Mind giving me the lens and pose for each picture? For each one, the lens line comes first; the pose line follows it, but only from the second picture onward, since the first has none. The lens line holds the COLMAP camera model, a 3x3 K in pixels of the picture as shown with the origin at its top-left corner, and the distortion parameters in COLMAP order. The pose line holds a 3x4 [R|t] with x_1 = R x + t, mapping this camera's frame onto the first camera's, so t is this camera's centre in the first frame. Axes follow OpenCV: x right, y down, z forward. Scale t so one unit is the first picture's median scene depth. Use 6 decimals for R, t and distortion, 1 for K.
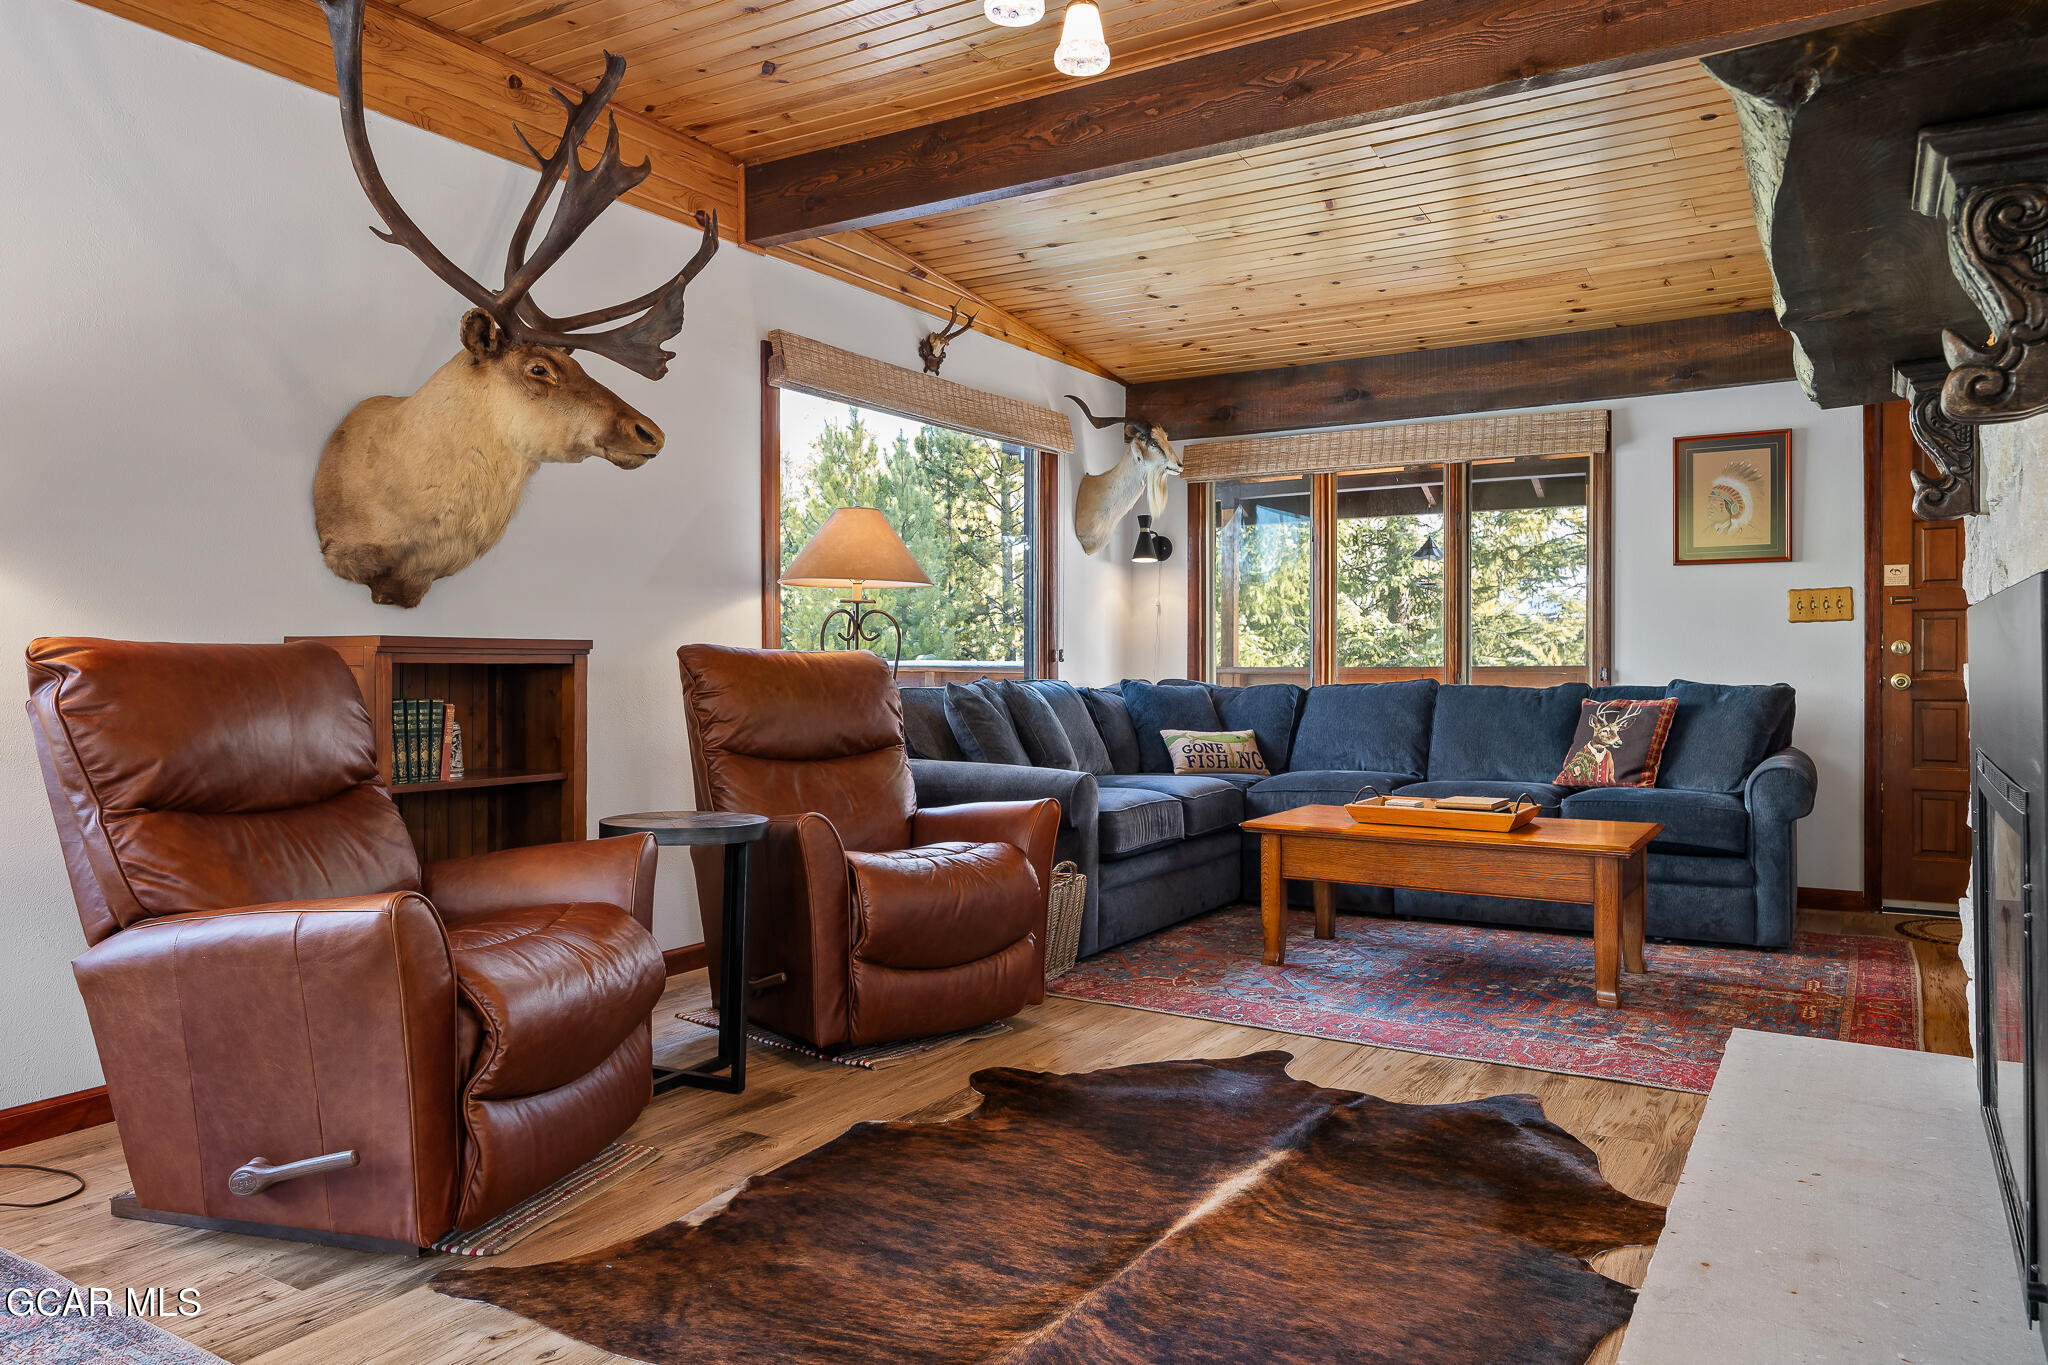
lens RADIAL K [[1383.3, 0, 1026.1], [0, 1383.3, 673.7], [0, 0, 1]] dist [-0.004999, 0.006771]
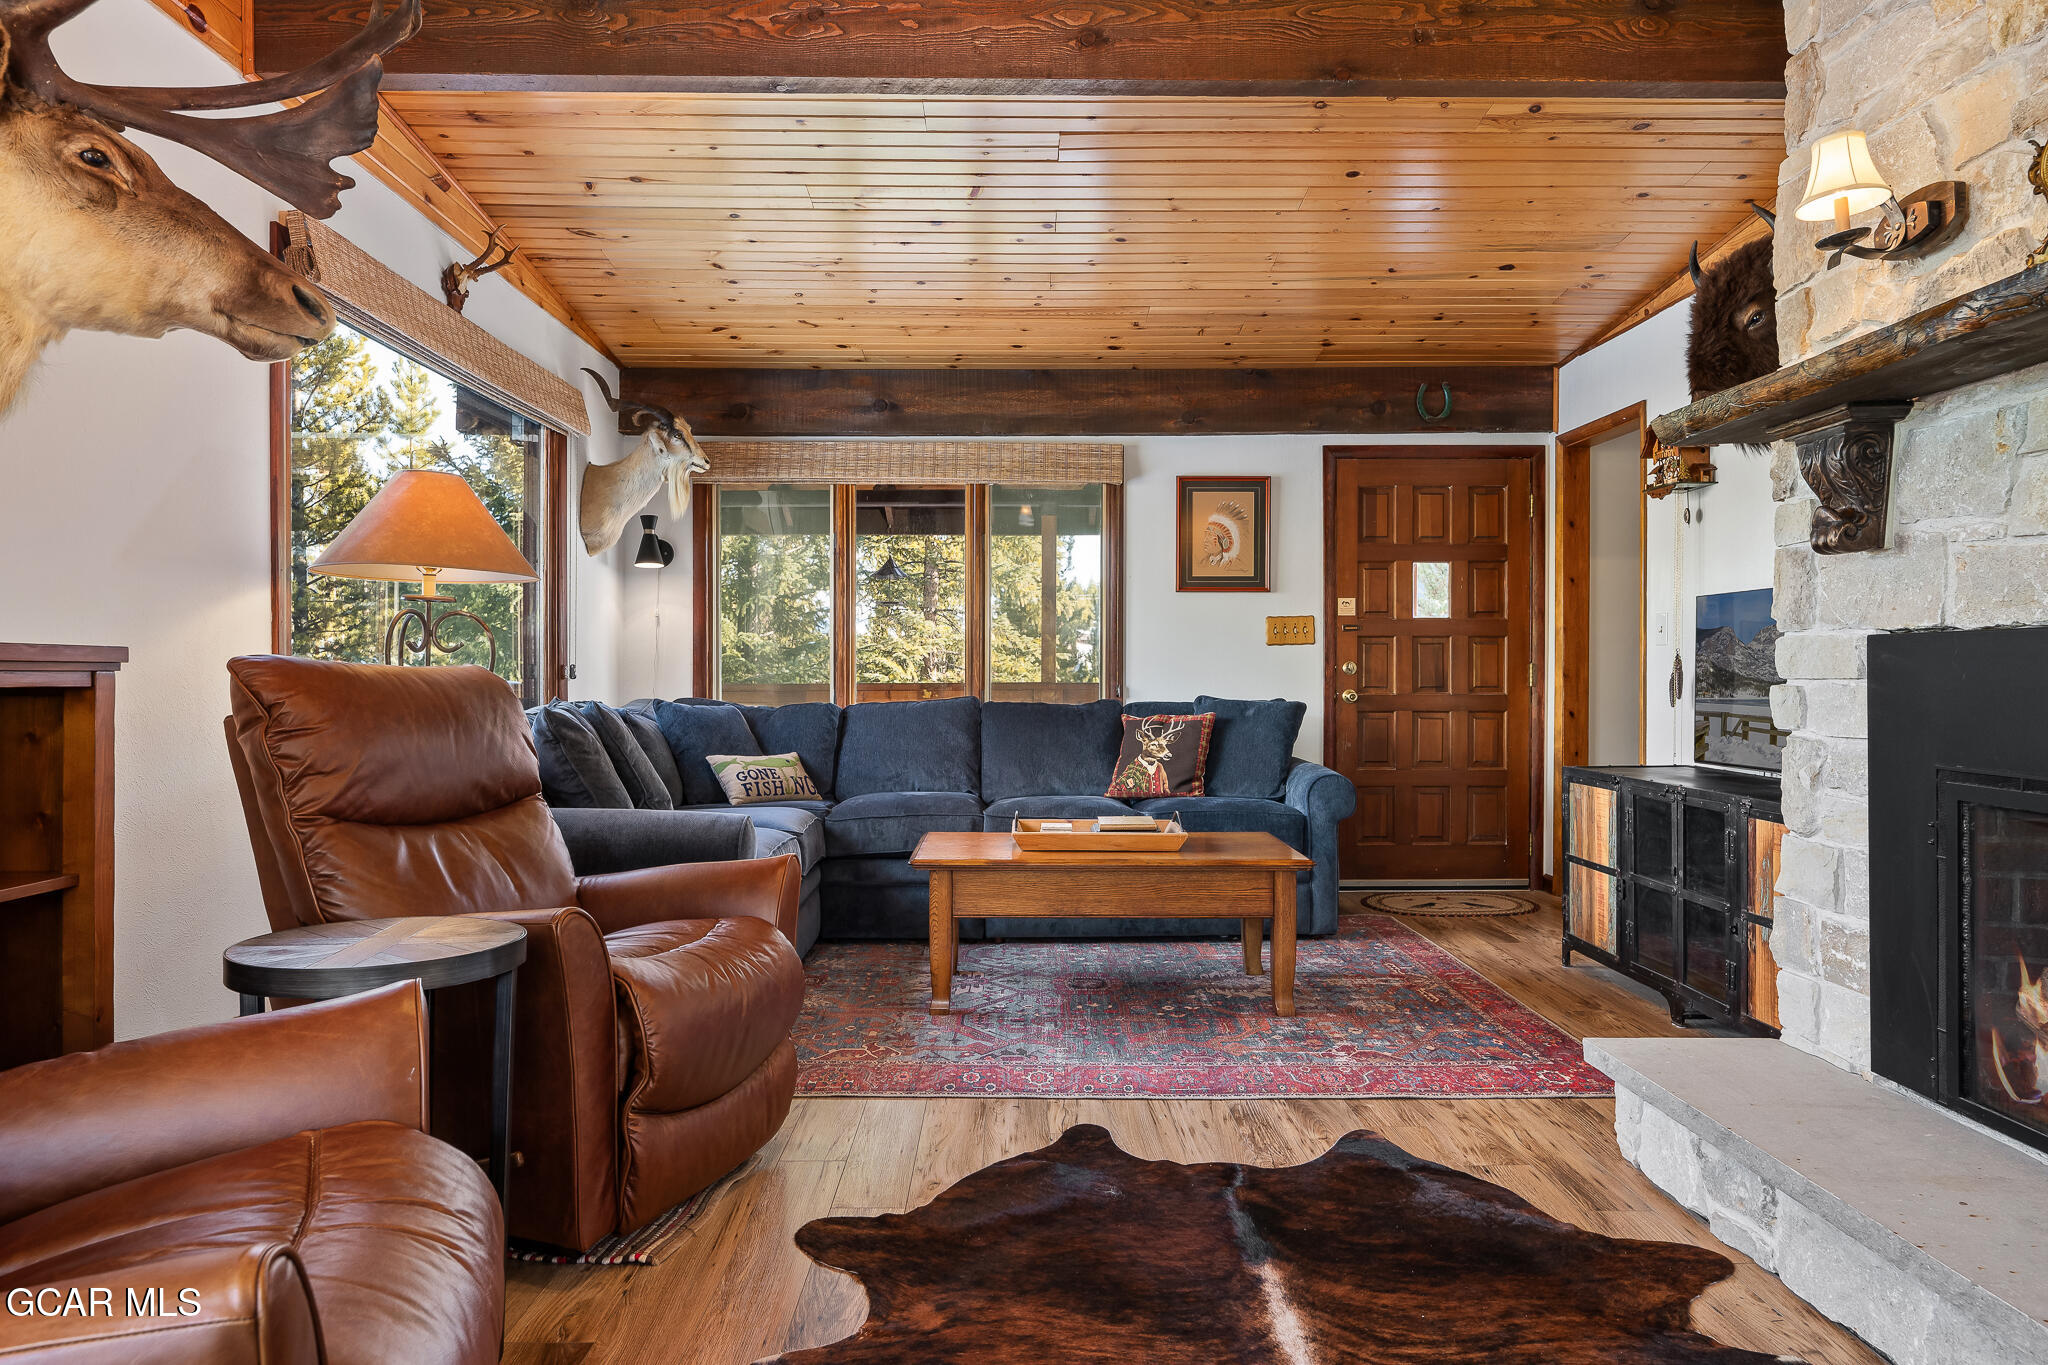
lens RADIAL K [[1268.1, 0, 1023.5], [0, 1268.1, 687.4], [0, 0, 1]] dist [-0.001769, 0.000428]
pose [[0.847892, -0.003258, 0.530158, -0.191330], [0.003052, 0.999995, 0.001264, -0.004444], [-0.530160, 0.000547, 0.847898, 0.232867]]
